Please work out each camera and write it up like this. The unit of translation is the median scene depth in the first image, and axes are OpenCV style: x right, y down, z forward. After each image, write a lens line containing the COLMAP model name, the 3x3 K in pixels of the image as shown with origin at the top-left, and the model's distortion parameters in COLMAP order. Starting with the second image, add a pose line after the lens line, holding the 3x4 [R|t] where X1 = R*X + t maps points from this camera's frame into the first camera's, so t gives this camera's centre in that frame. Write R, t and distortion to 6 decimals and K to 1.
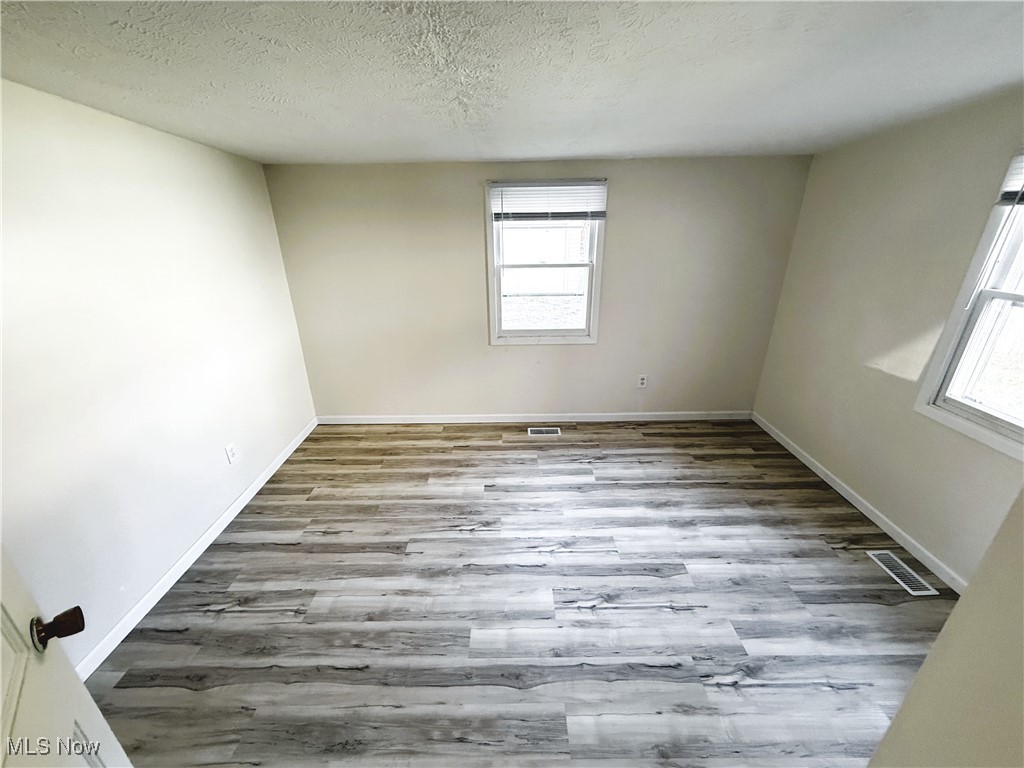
lens RADIAL K [[422.4, 0, 511.4], [0, 422.4, 390.8], [0, 0, 1]] dist [0.000412, 0.000075]
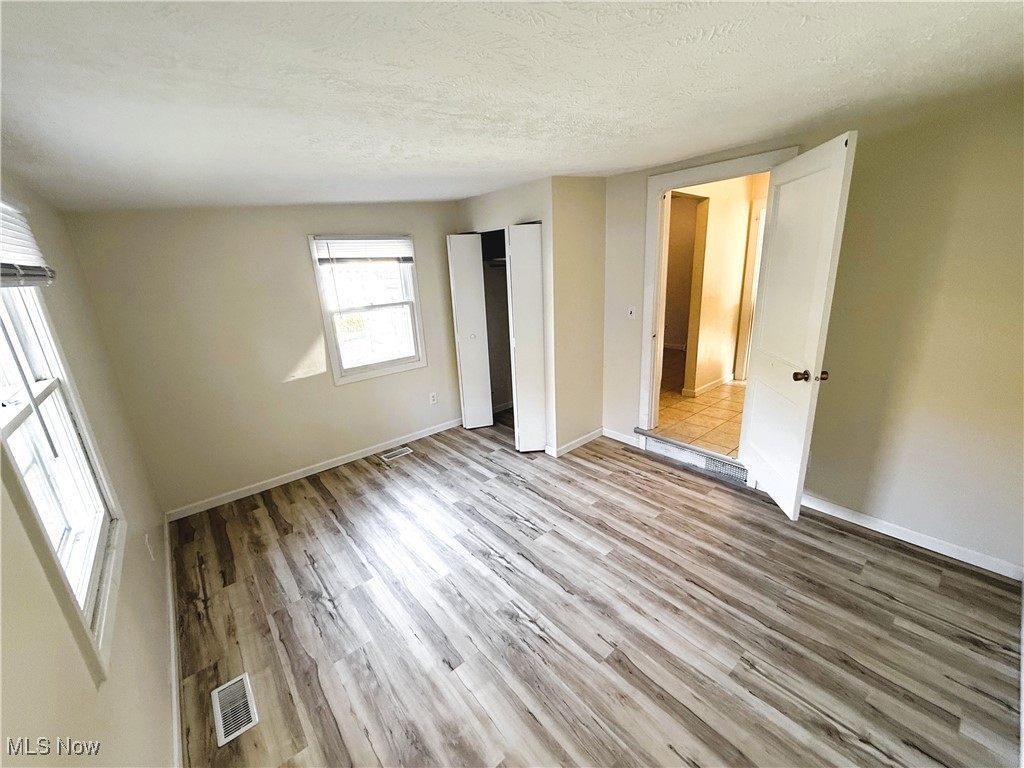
lens RADIAL K [[422.4, 0, 511.4], [0, 422.4, 390.8], [0, 0, 1]] dist [0.000412, 0.000075]
pose [[-0.662207, -0.171503, 0.729431, -0.659252], [0.341658, 0.797270, 0.497625, -0.503285], [-0.666897, 0.578747, -0.469362, 1.298591]]
